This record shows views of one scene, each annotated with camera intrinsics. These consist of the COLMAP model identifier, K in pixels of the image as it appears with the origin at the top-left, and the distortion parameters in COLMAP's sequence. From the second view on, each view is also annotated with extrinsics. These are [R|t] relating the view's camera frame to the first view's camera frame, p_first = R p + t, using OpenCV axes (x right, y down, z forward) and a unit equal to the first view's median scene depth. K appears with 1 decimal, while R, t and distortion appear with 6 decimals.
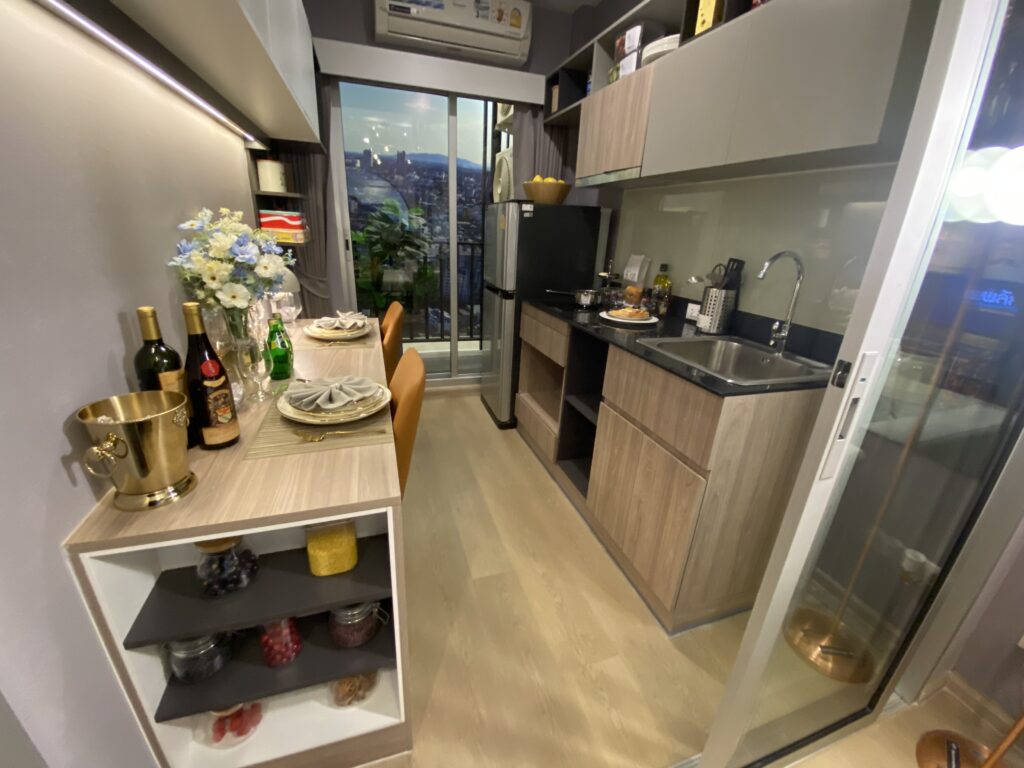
lens RADIAL K [[414.5, 0, 512.0], [0, 414.5, 384.0], [0, 0, 1]] dist [0.001049, 0.000028]
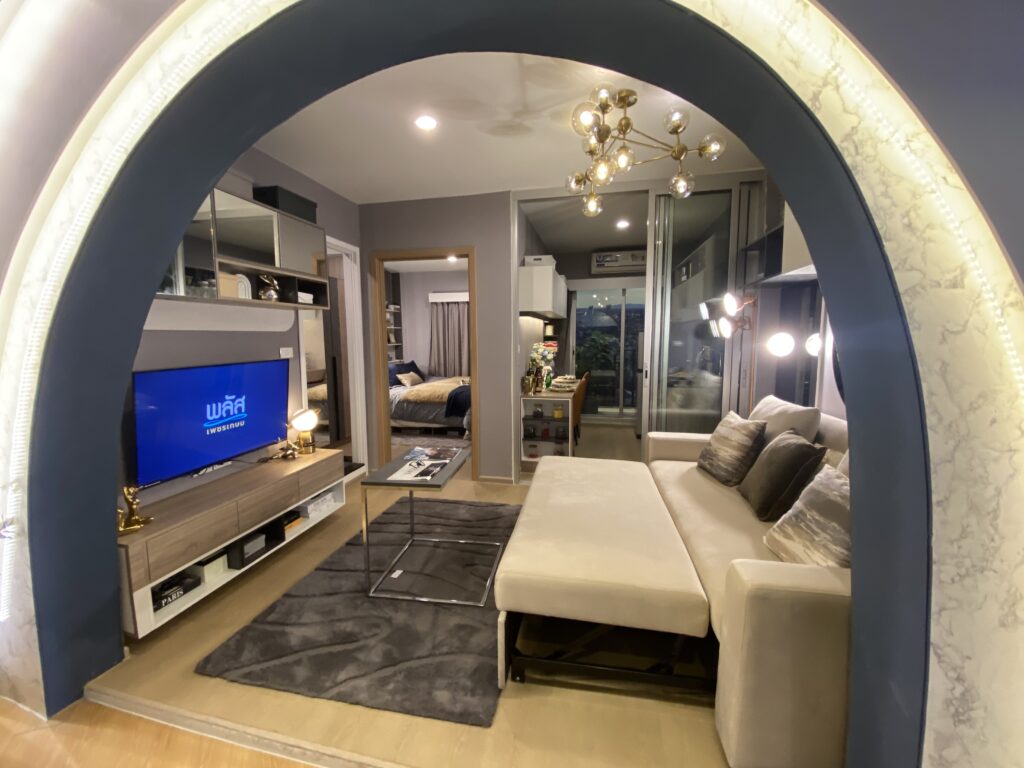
lens RADIAL K [[414.5, 0, 512.0], [0, 414.5, 384.0], [0, 0, 1]] dist [0.001049, 0.000028]
pose [[0.860810, 0.008004, -0.508863, 0.685933], [-0.137469, 0.966366, -0.217347, 0.540377], [0.490008, 0.257047, 0.832958, -1.473516]]
